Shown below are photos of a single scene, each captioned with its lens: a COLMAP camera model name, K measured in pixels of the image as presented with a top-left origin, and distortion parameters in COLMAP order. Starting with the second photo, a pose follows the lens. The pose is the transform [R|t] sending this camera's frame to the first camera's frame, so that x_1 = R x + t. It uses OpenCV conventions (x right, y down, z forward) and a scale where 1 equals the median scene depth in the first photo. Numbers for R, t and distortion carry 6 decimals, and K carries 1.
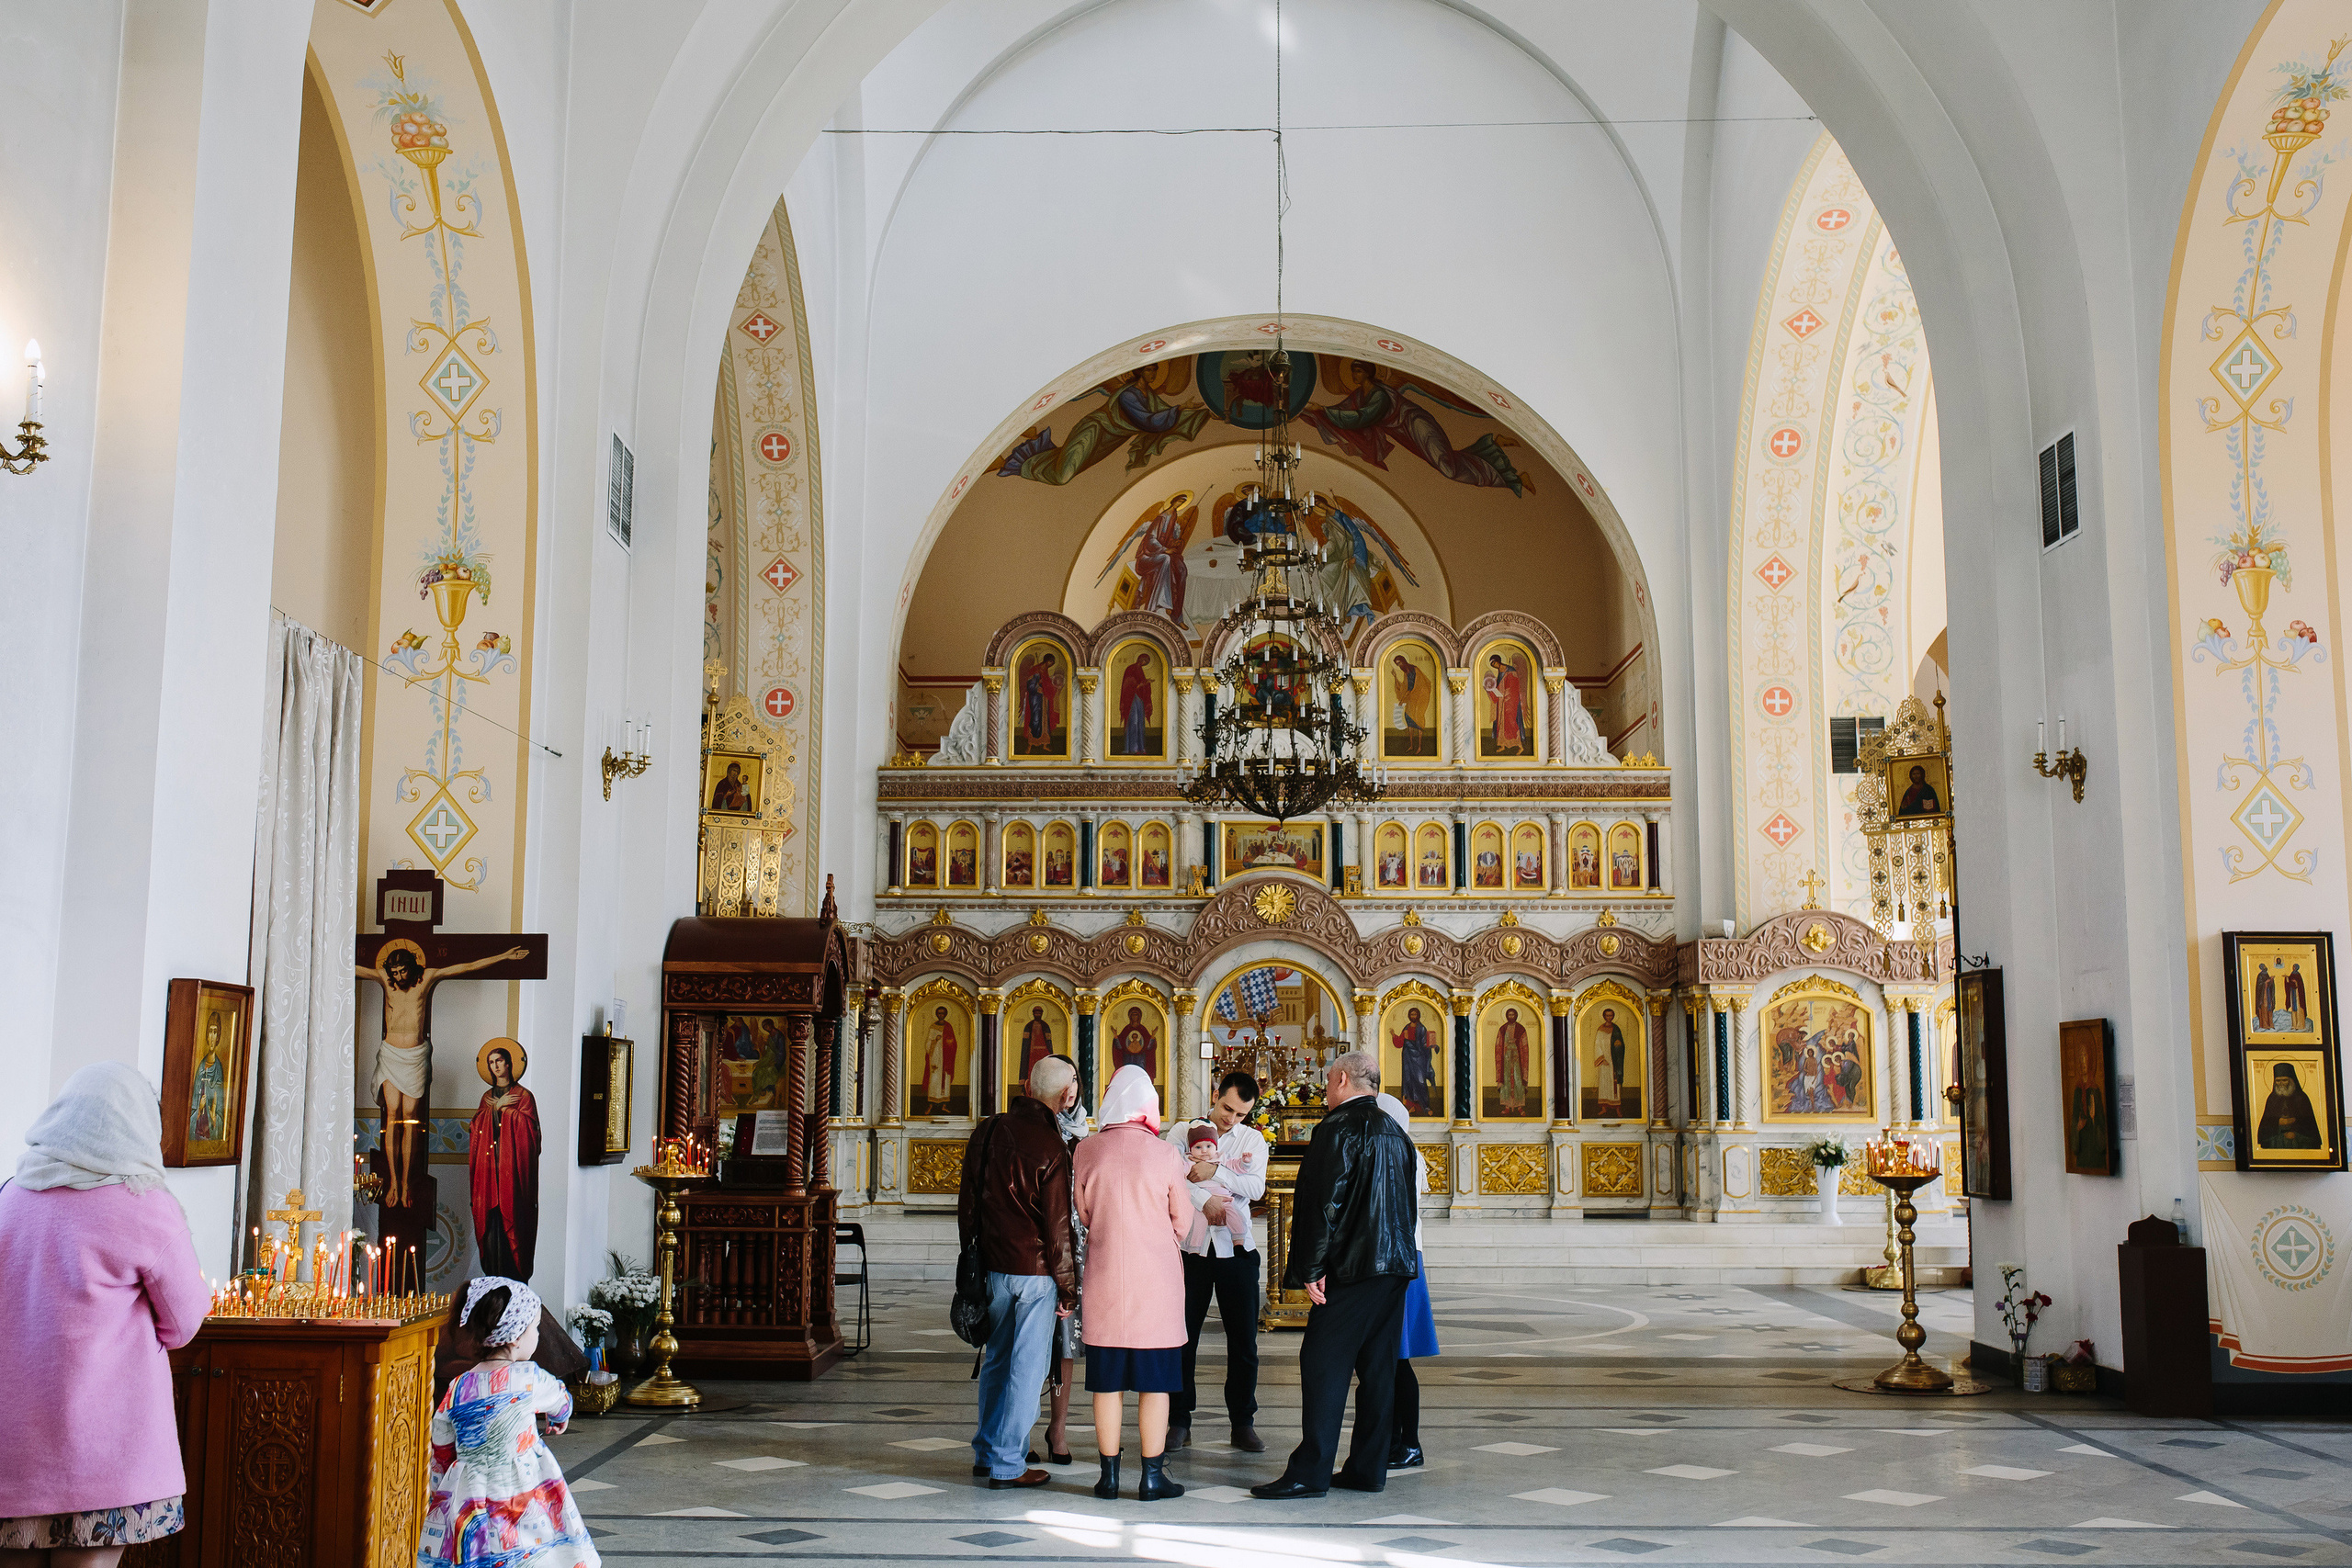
lens RADIAL K [[2391.5, 0, 1131.5], [0, 2391.5, 786.0], [0, 0, 1]] dist [-0.042447, 0.016774]
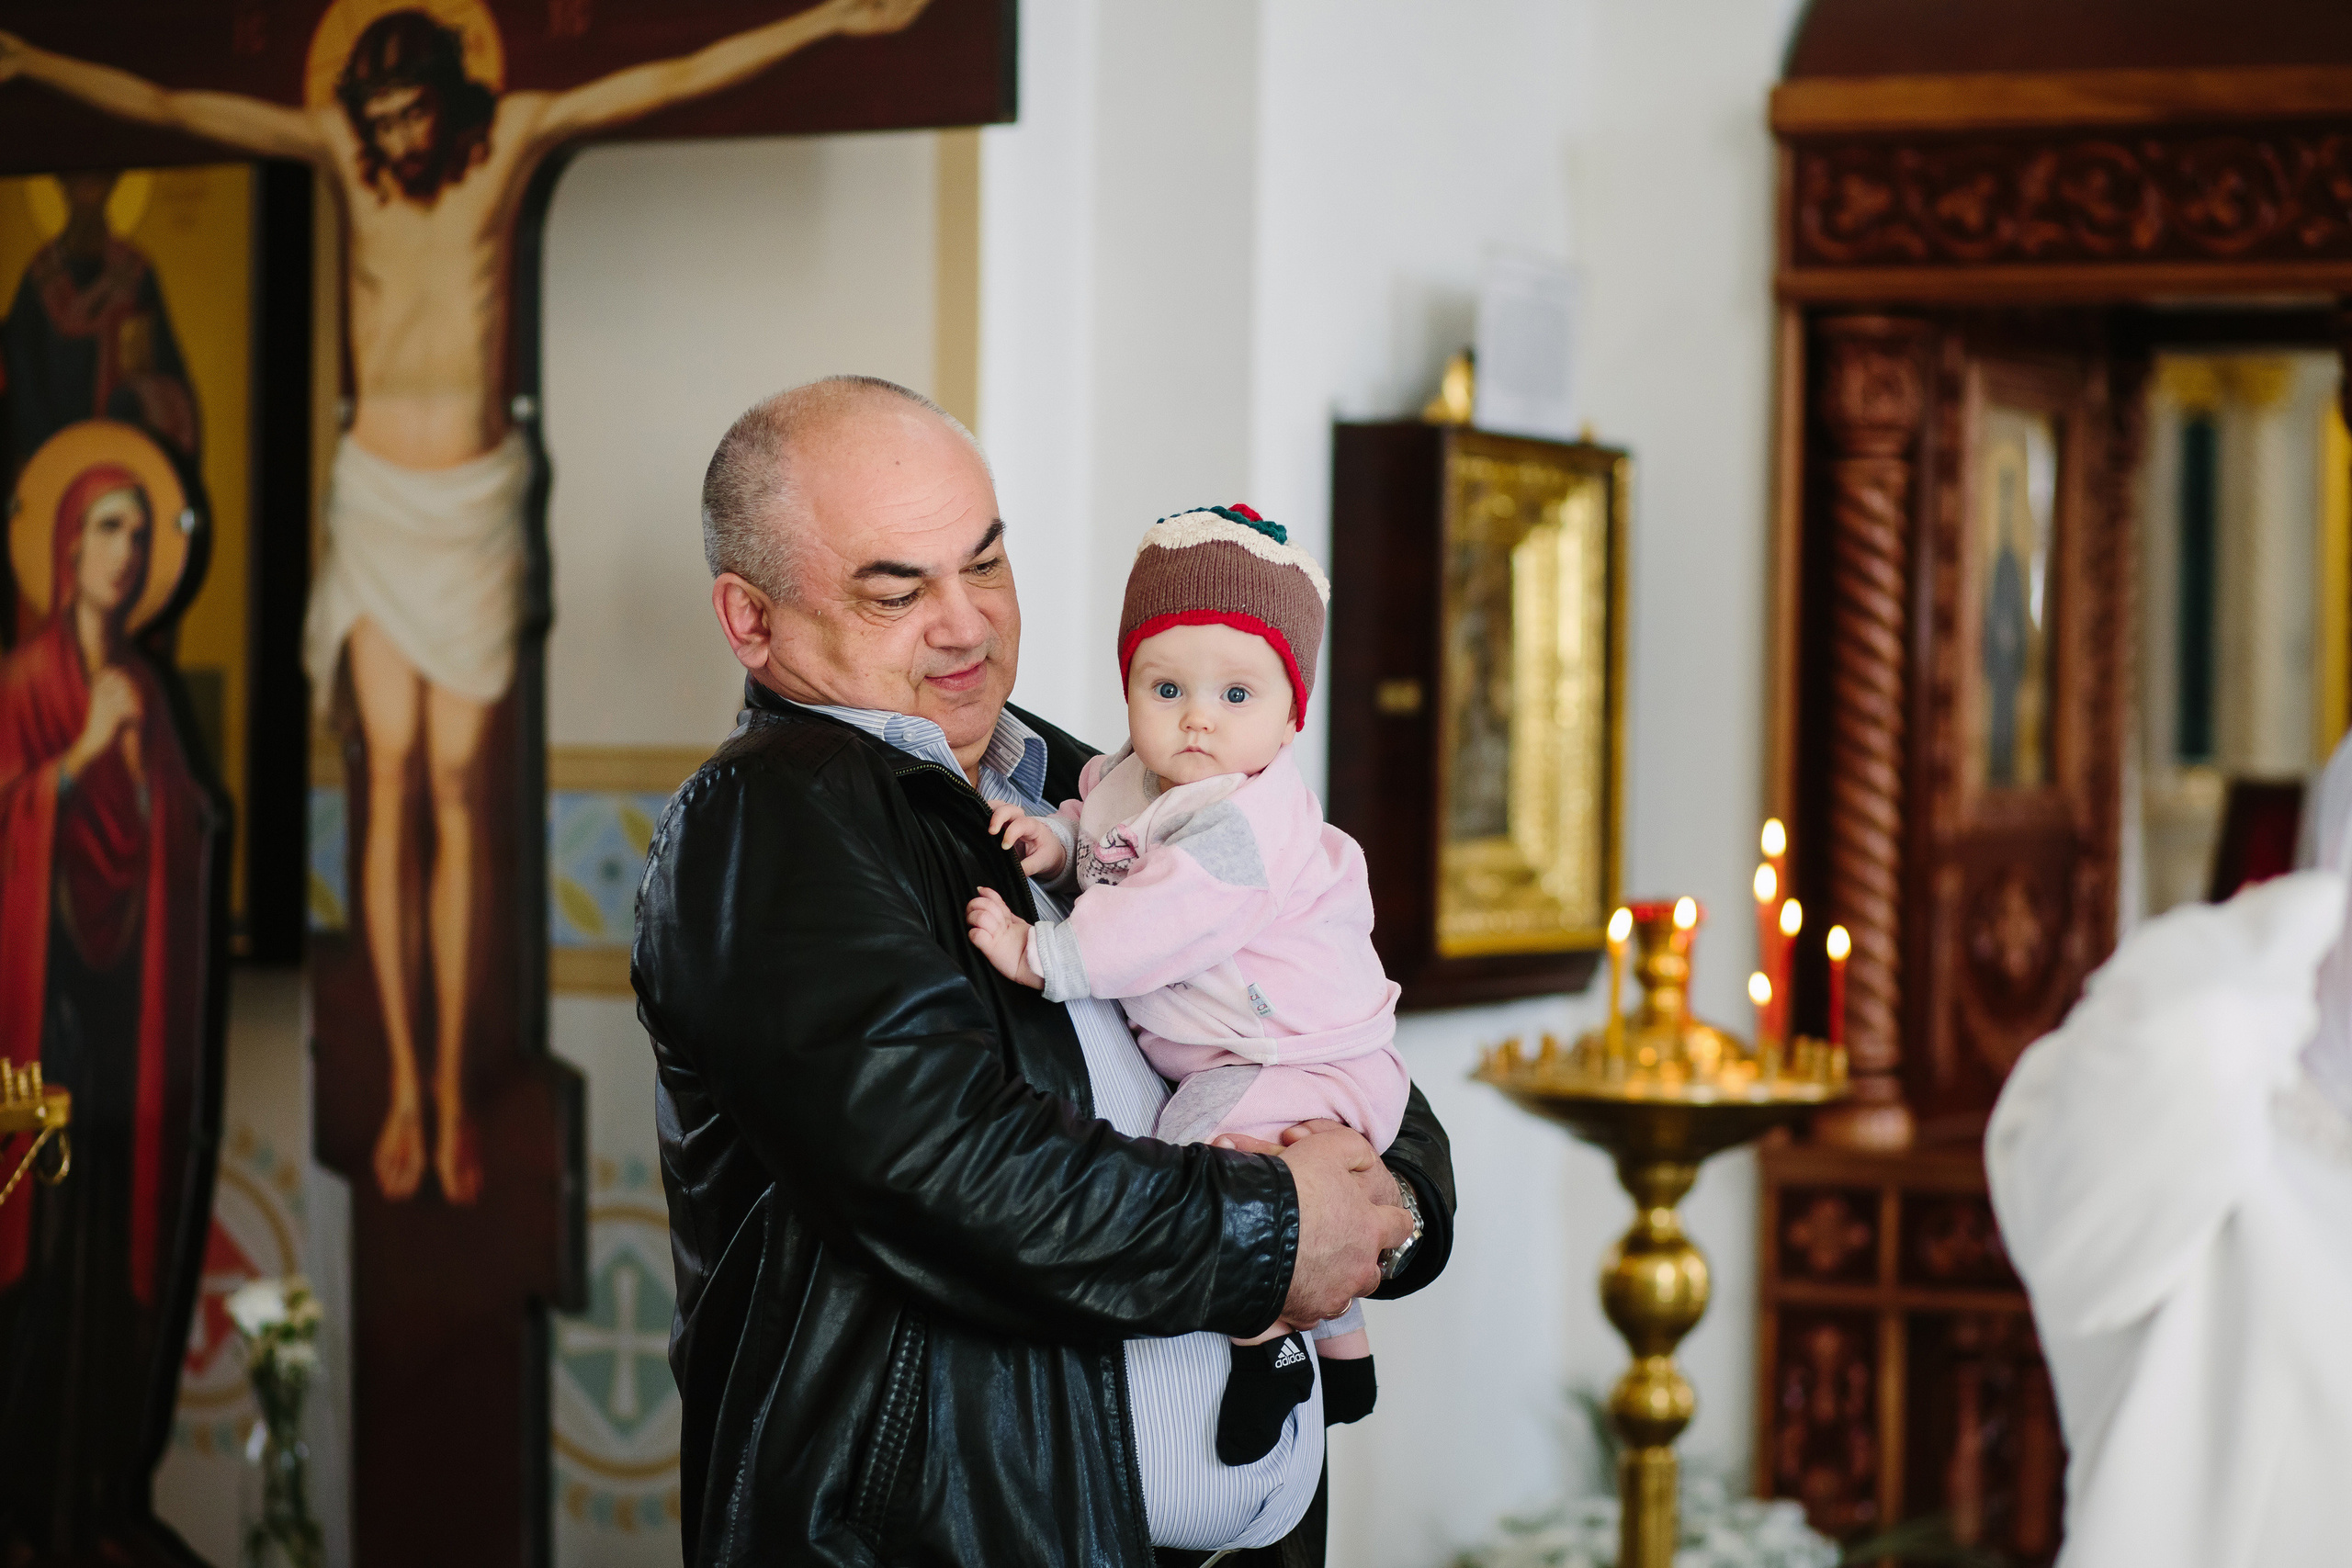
lens RADIAL K [[5737.0, 0, 1176.0], [0, 5737.0, 784.0], [0, 0, 1]] dist [-0.075994, -0.756848]
pose [[0.902468, 0.013637, -0.430541, -0.011599], [0.048329, 0.989983, 0.132660, 0.039554], [0.428038, -0.140529, 0.892768, 0.305882]]
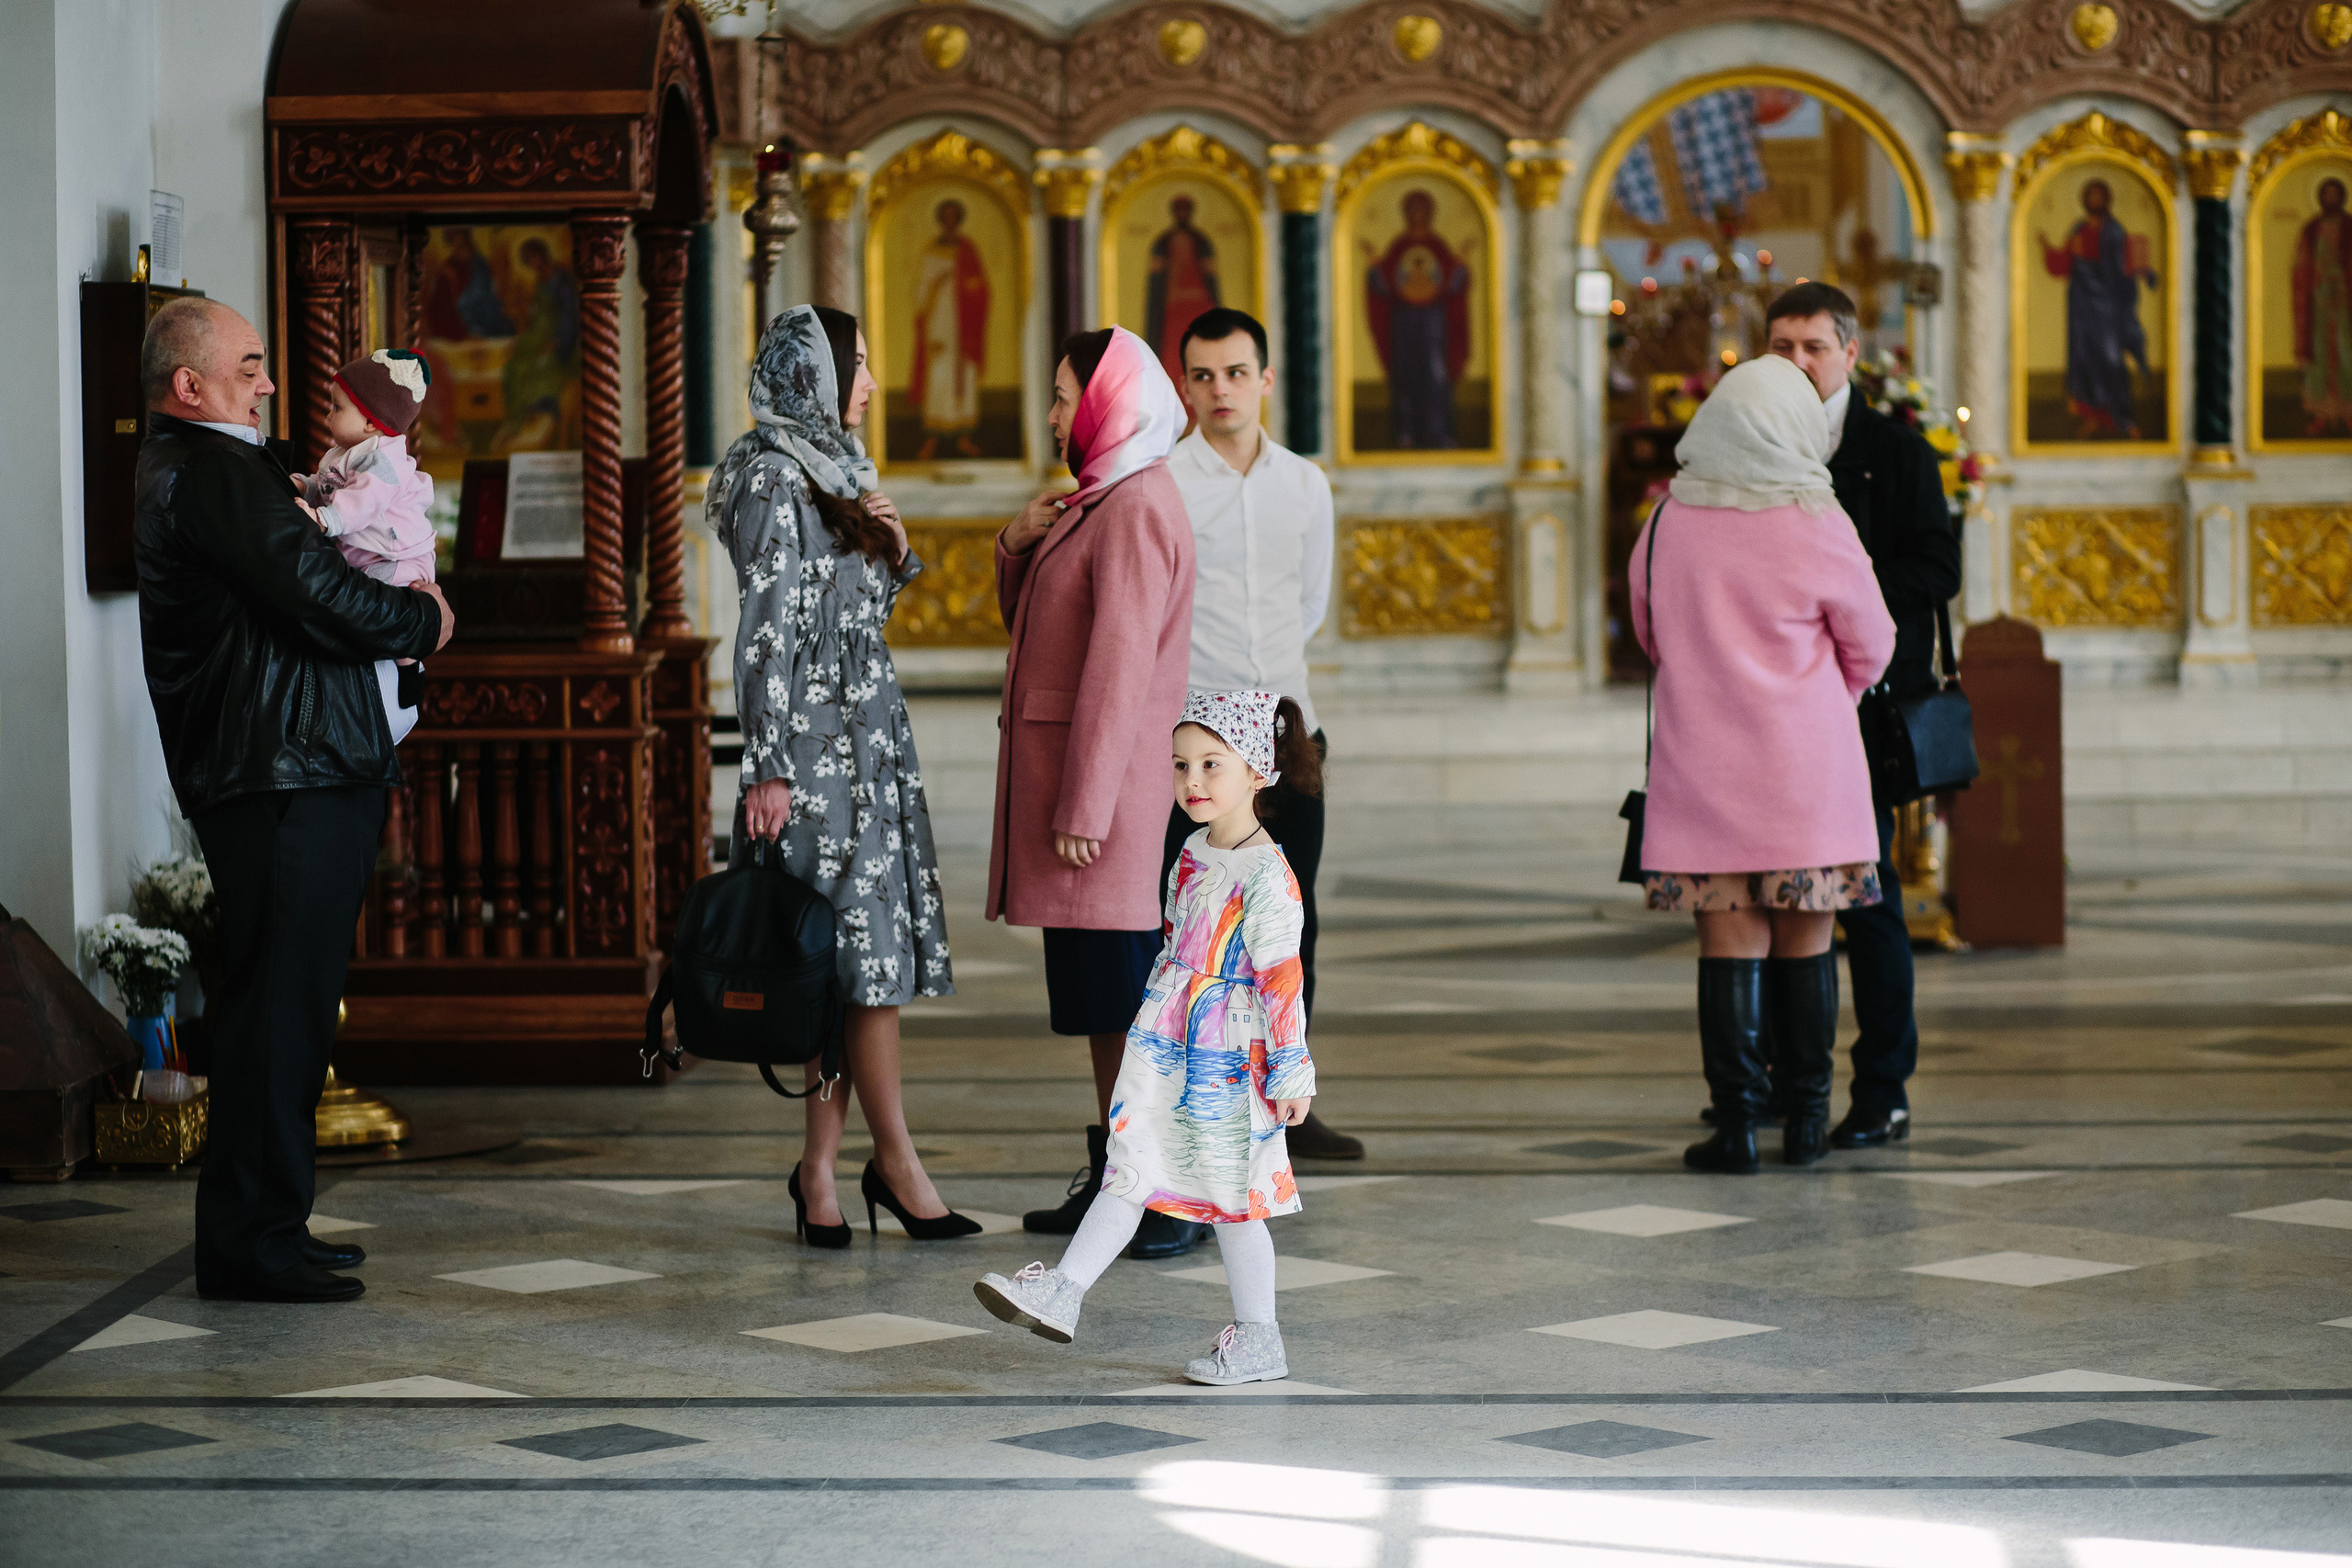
lens RADIAL K [[5737.0, 0, 1176.0], [0, 5737.0, 784.0], [0, 0, 1]] dist [-0.075994, -0.756848]
pose [[0.998920, -0.018069, -0.042803, 0.000310], [0.025935, 0.981236, 0.191056, 0.003420], [0.038548, -0.191960, 0.980646, 0.010926]]
